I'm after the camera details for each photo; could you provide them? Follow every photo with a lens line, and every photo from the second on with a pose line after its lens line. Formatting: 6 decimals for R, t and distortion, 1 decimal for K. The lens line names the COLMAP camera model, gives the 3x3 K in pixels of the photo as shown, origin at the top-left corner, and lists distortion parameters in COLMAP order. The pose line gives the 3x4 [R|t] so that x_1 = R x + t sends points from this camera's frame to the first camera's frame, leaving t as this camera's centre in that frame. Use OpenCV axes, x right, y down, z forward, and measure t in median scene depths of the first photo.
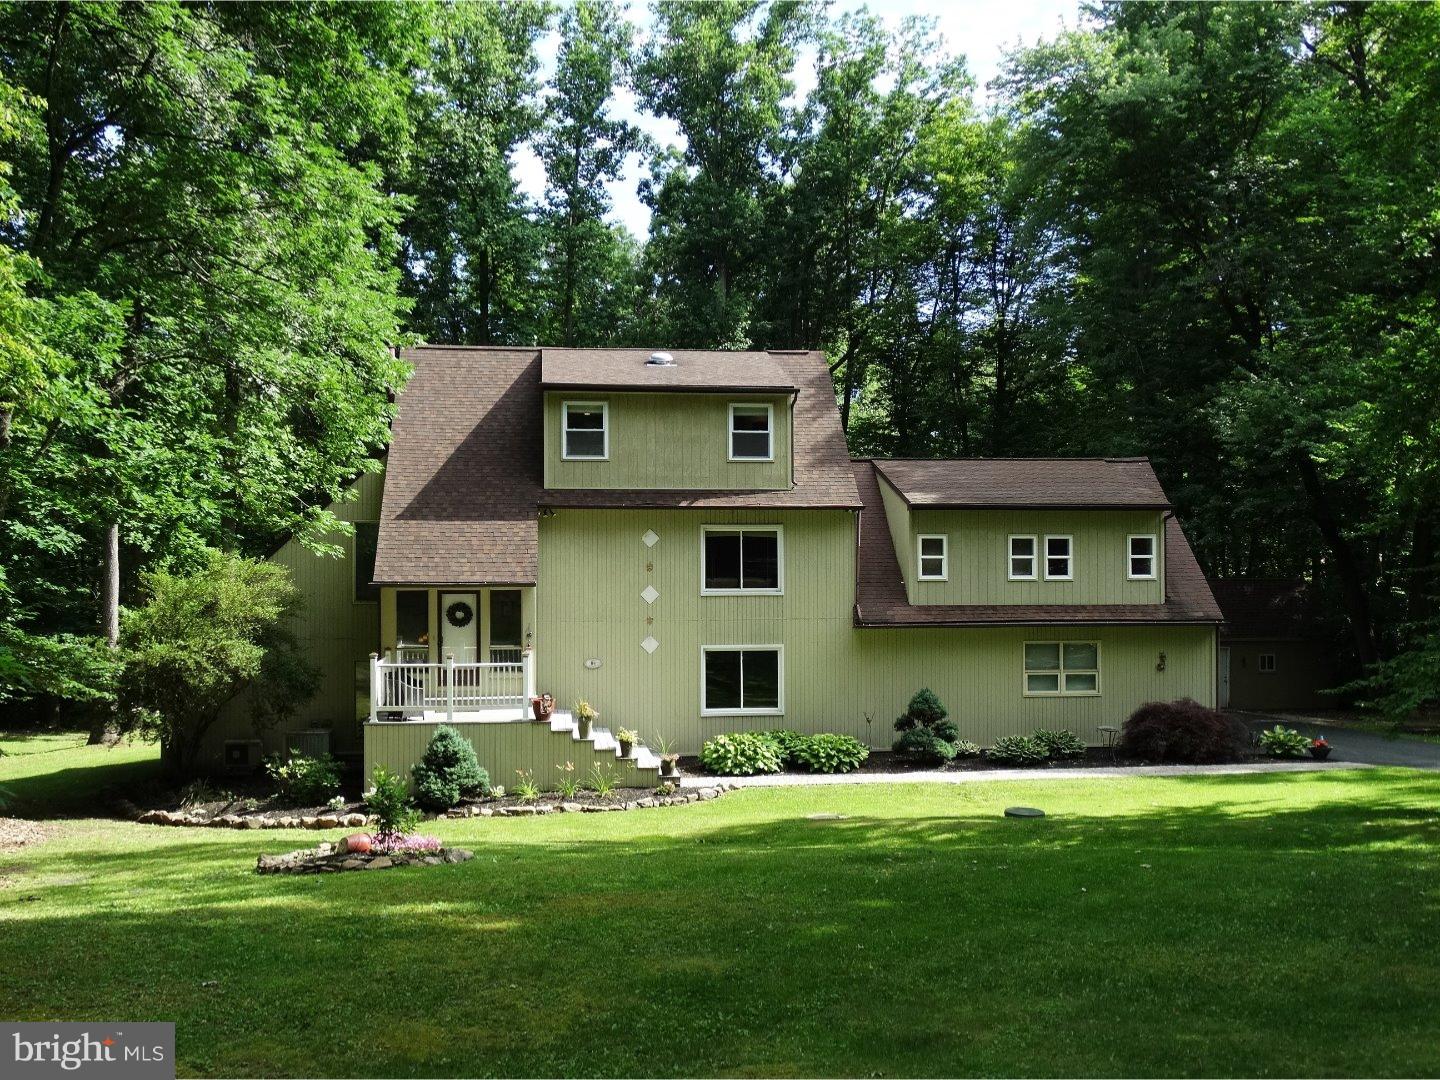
lens RADIAL K [[1420.2, 0, 720.0], [0, 1420.2, 540.0], [0, 0, 1]] dist [0.053471, 0.006675]
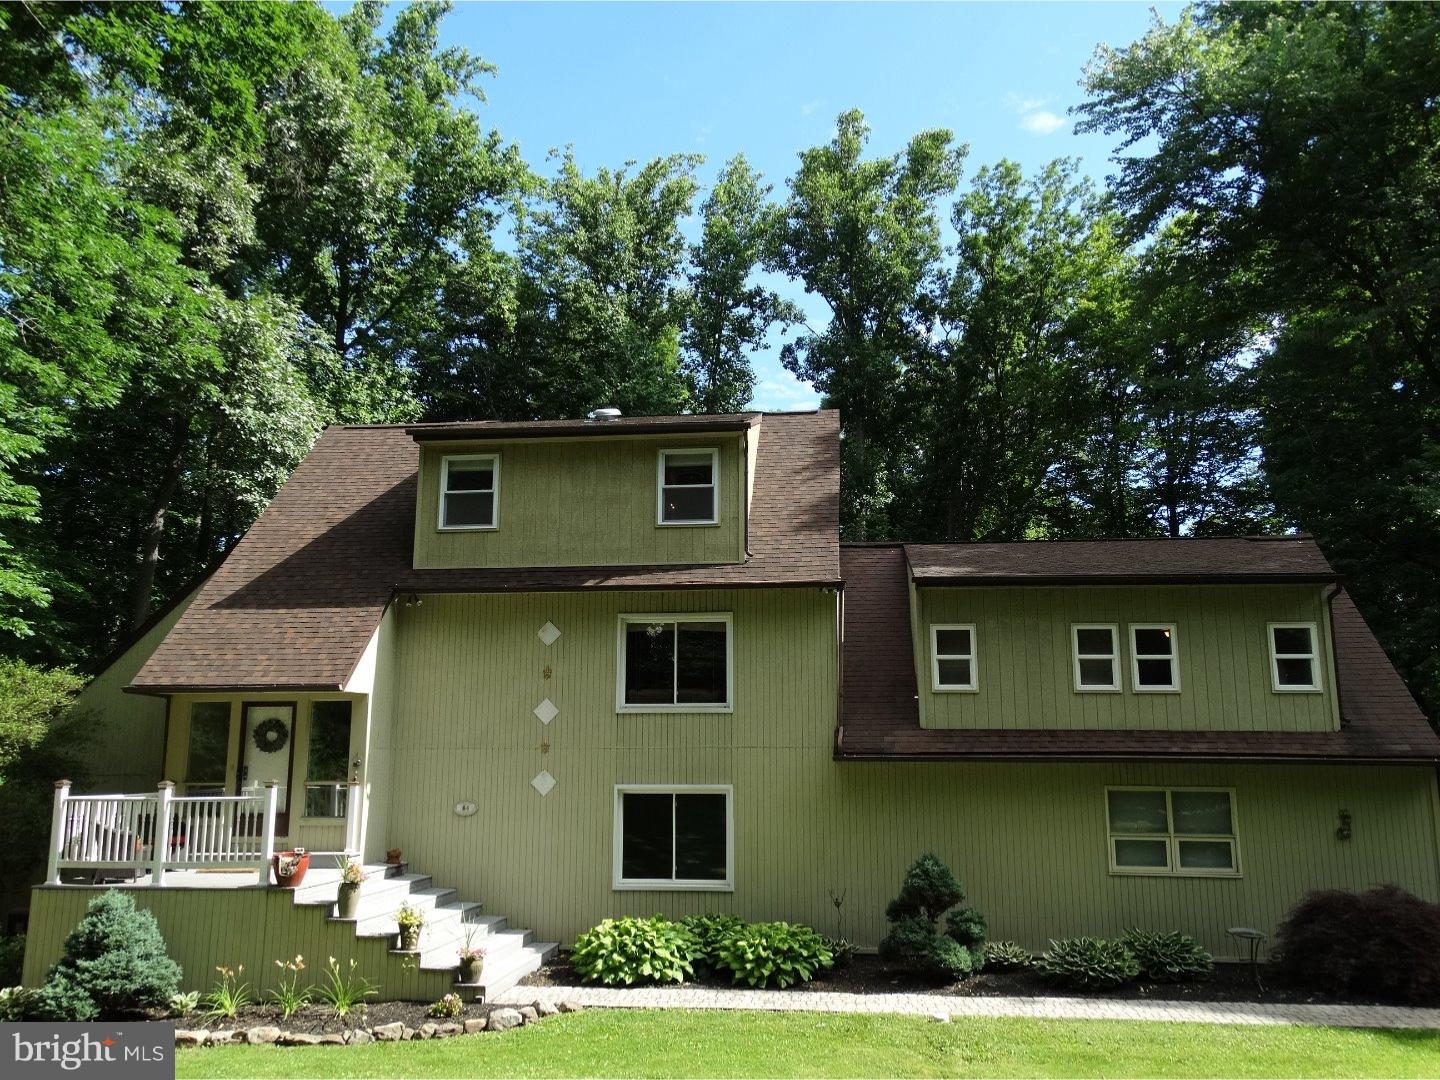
lens RADIAL K [[1169.7, 0, 720.0], [0, 1169.7, 540.0], [0, 0, 1]] dist [0.040162, 0.001716]
pose [[0.972106, -0.039244, -0.231234, 0.174906], [-0.001635, 0.984744, -0.174000, 0.055336], [0.234535, 0.169524, 0.957212, 0.433205]]
